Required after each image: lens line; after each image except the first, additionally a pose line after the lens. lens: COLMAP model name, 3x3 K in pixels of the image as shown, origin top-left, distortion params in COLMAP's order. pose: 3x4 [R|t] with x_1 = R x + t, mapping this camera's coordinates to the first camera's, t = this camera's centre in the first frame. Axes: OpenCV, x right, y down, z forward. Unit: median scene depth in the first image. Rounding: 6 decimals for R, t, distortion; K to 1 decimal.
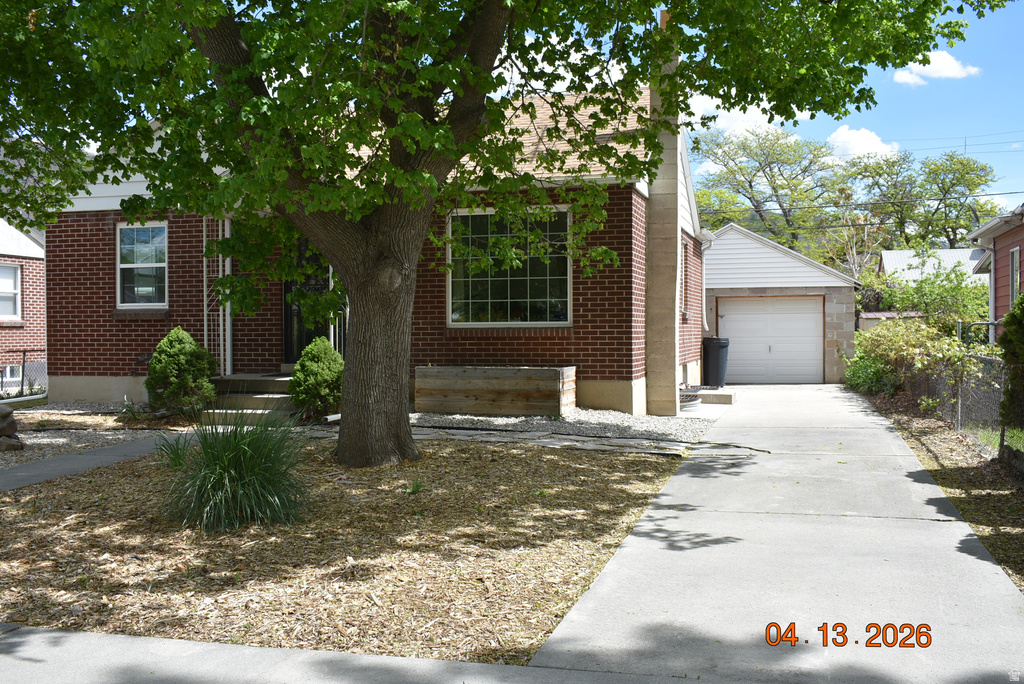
lens RADIAL K [[993.8, 0, 512.5], [0, 993.8, 342.1], [0, 0, 1]] dist [-0.059978, 0.000000]
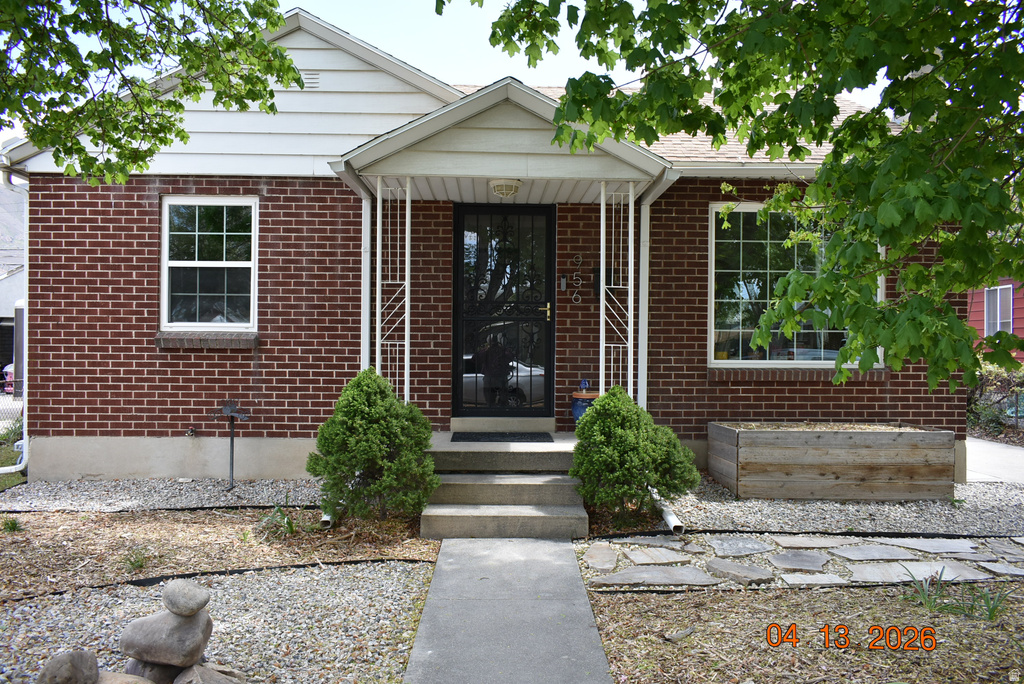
lens RADIAL K [[793.7, 0, 509.9], [0, 793.7, 341.9], [0, 0, 1]] dist [-0.027352, 0.005182]
pose [[0.958571, 0.013272, 0.284543, -0.372303], [-0.008990, 0.999826, -0.016352, -0.022672], [-0.284710, 0.013116, 0.958524, 0.501852]]
